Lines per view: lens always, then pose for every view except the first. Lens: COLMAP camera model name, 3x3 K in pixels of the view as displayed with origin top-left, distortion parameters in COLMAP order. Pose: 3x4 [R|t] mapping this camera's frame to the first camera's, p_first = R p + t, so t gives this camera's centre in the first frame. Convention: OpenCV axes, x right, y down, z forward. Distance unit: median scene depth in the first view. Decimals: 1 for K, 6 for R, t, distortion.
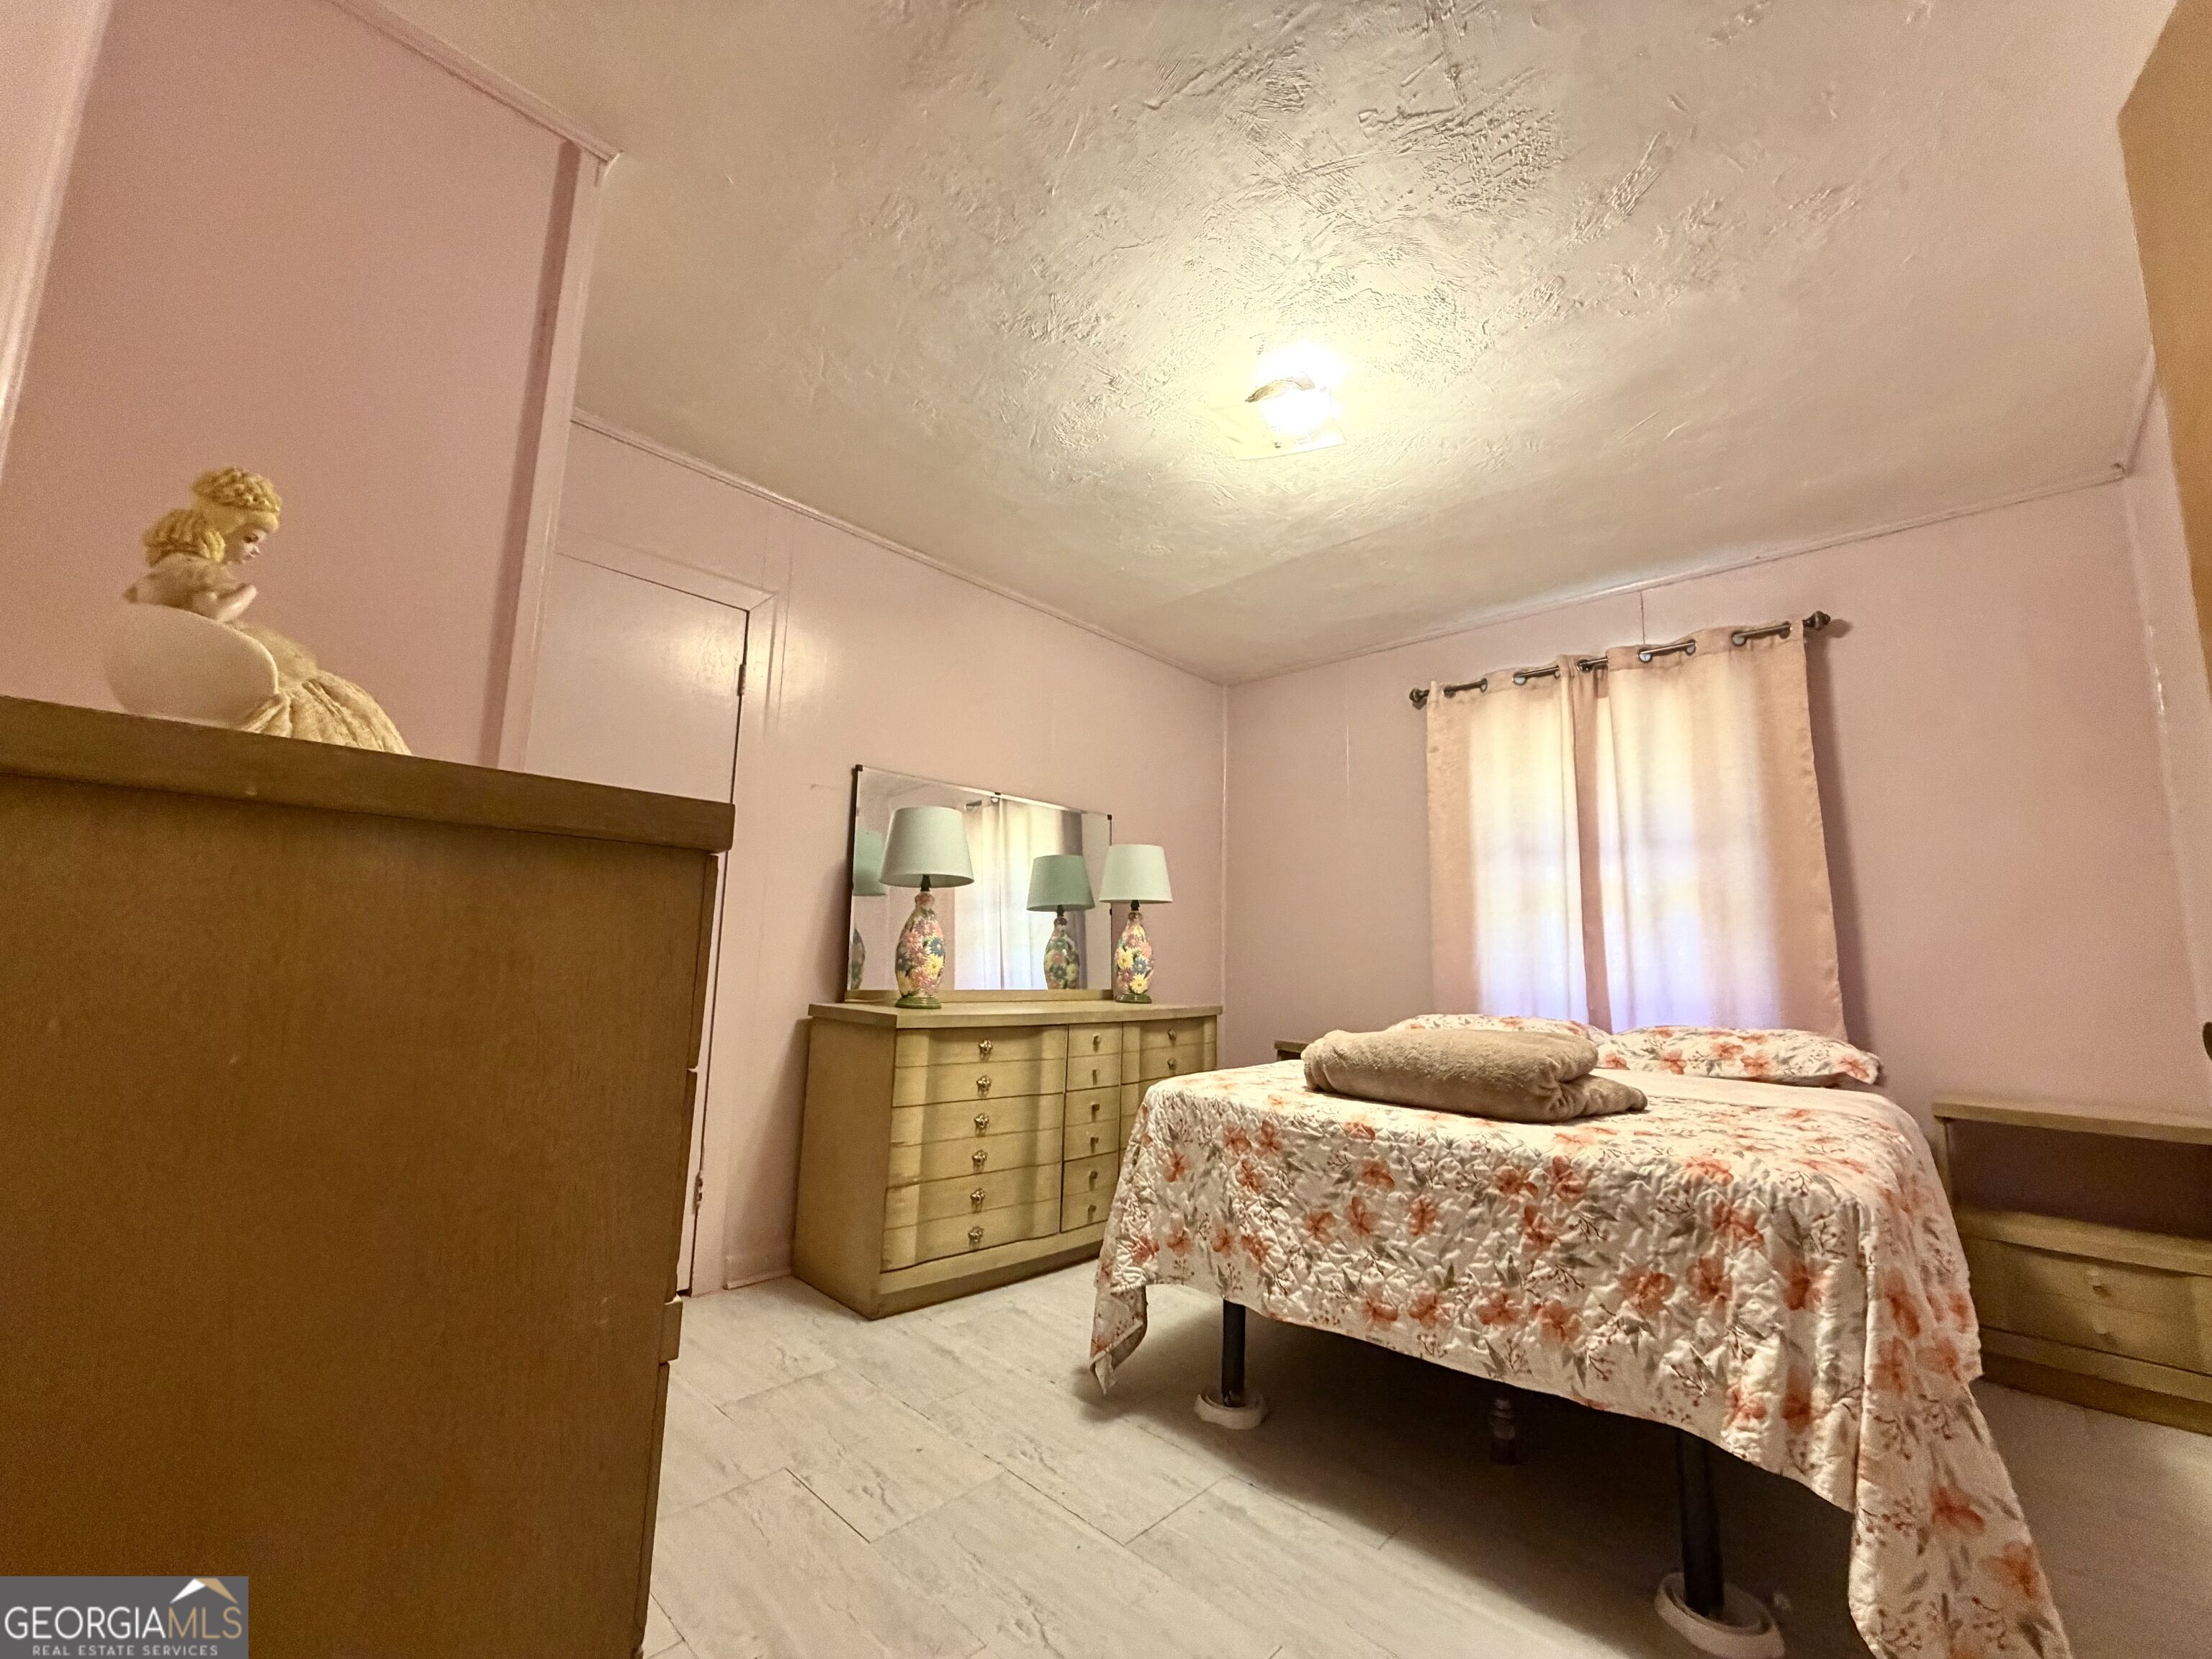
lens RADIAL K [[881.3, 0, 1106.3], [0, 881.3, 825.4], [0, 0, 1]] dist [-0.002304, 0.000477]
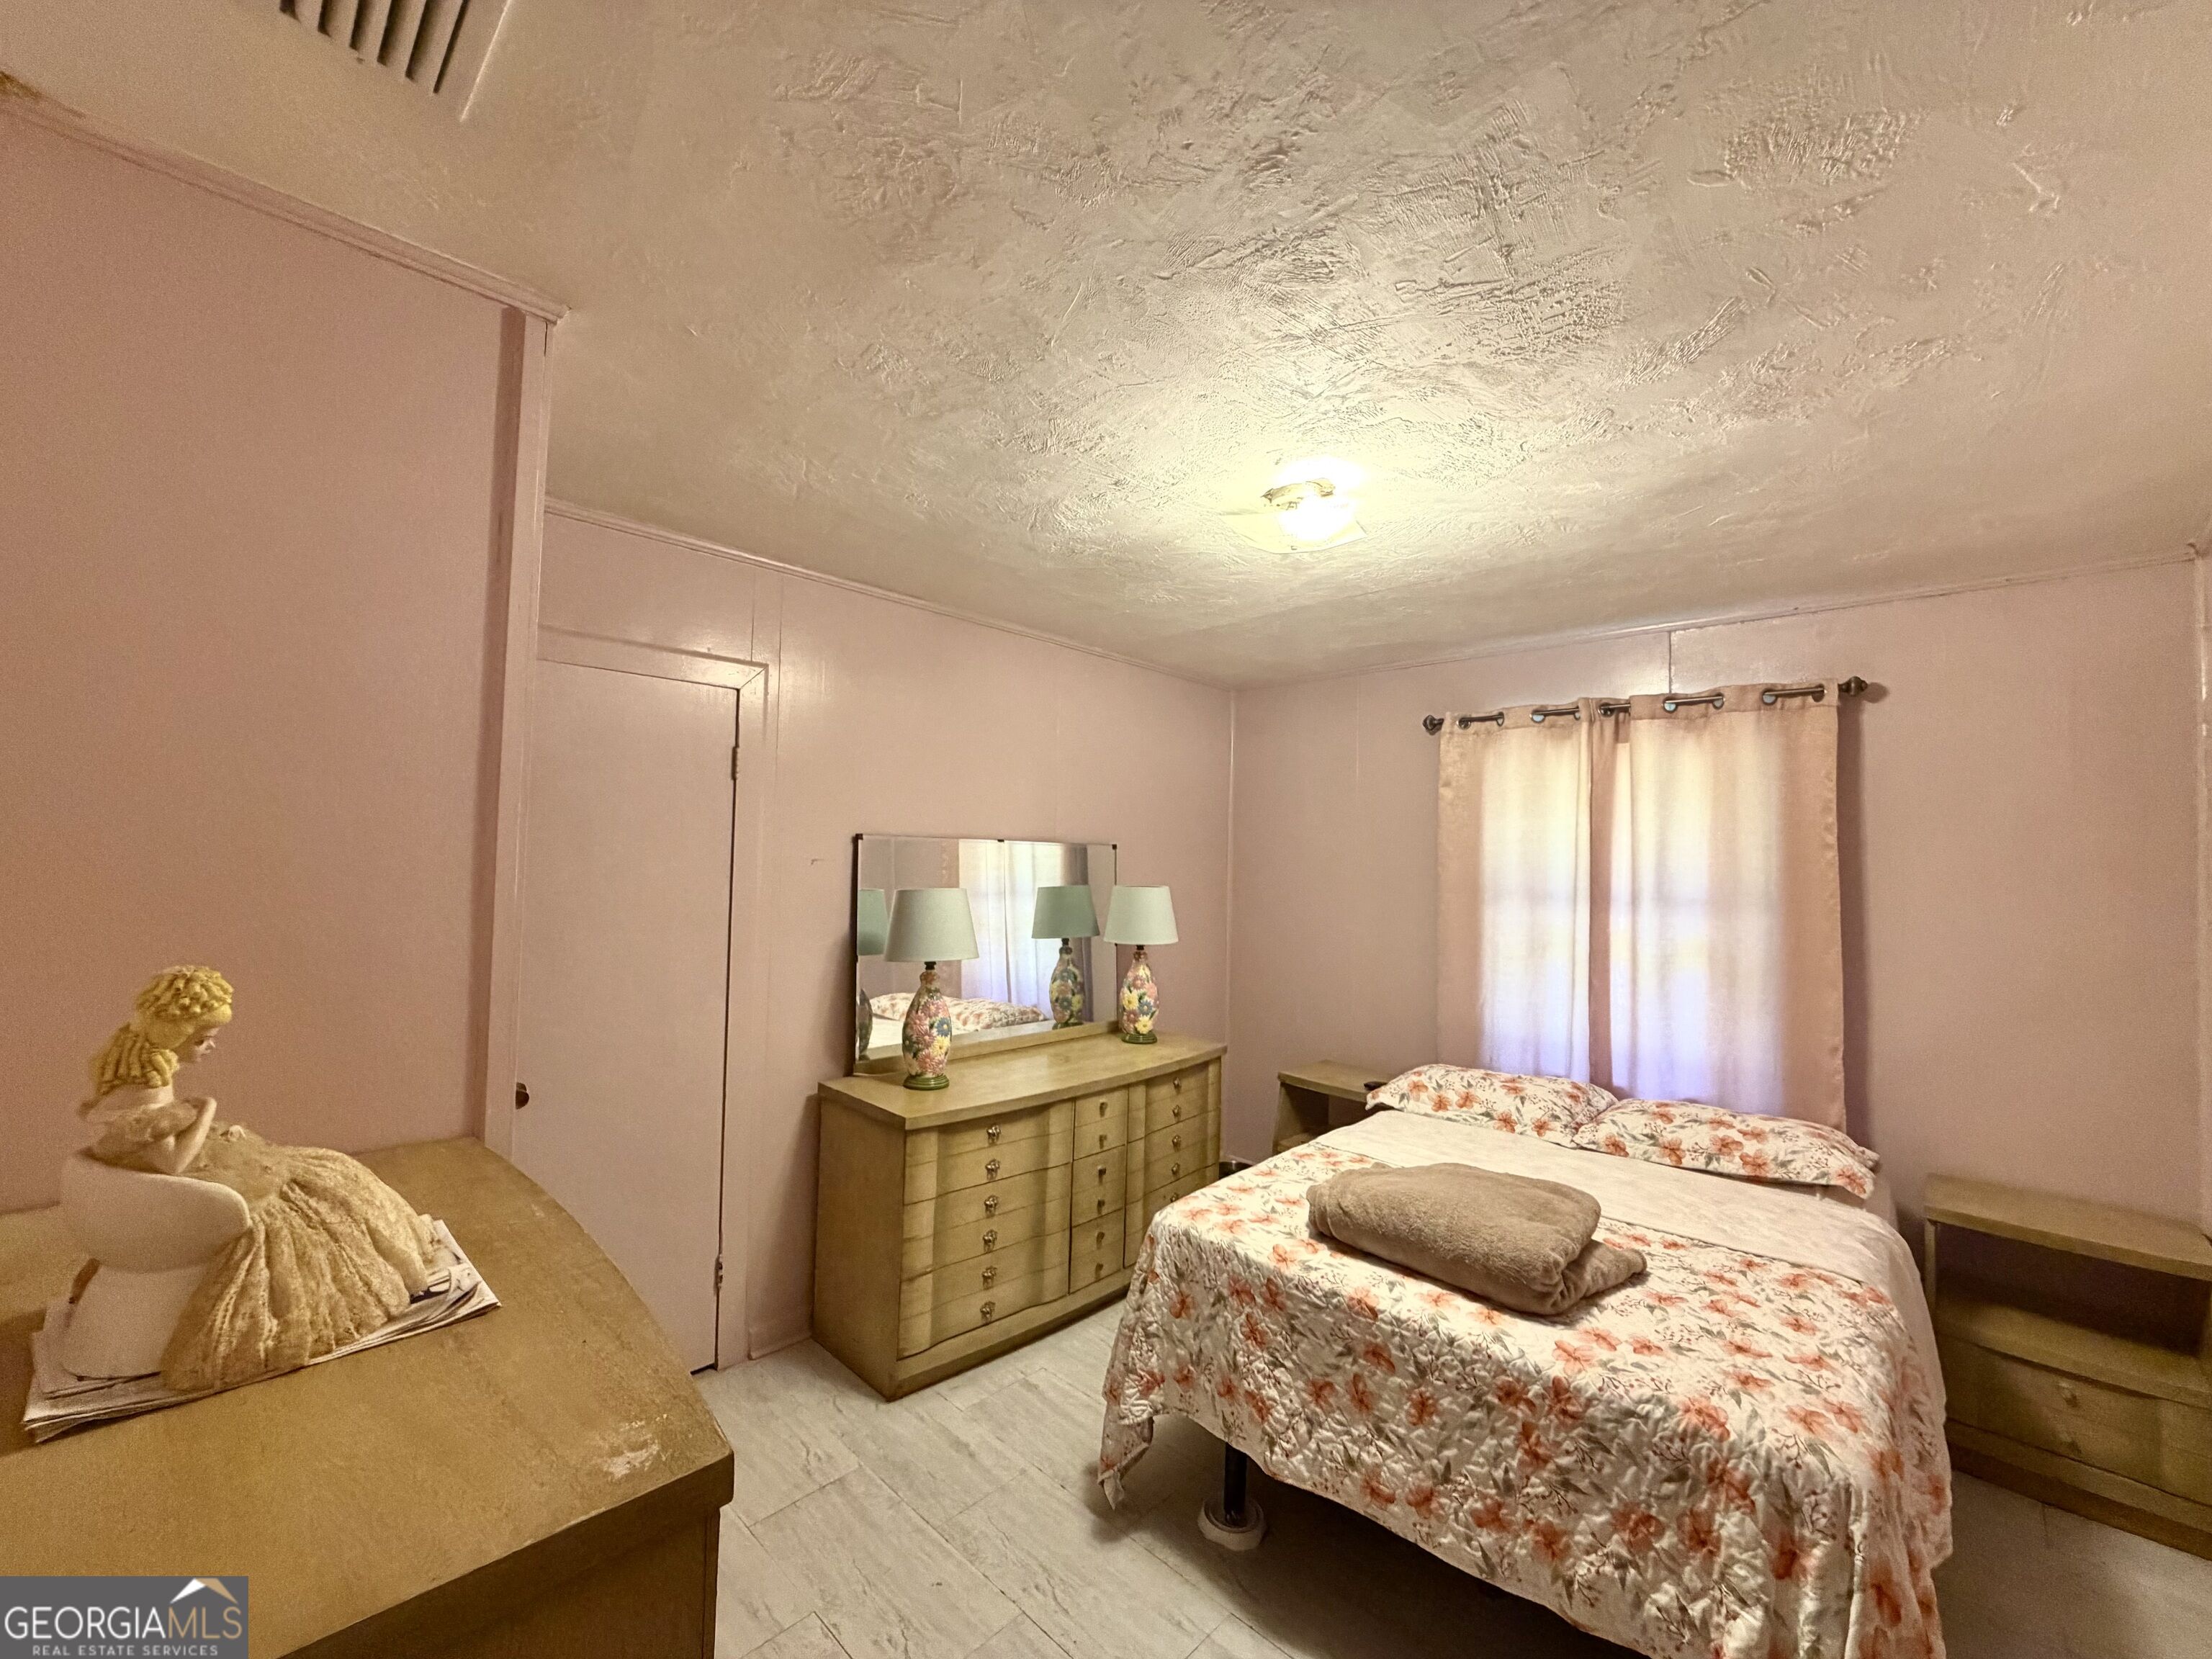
lens RADIAL K [[881.3, 0, 1106.4], [0, 881.3, 831.1], [0, 0, 1]] dist [-0.002304, 0.000477]
pose [[0.999985, -0.003718, -0.004056, -0.002512], [0.004149, 0.993698, 0.112014, -0.279415], [0.003614, -0.112030, 0.993698, 0.041857]]
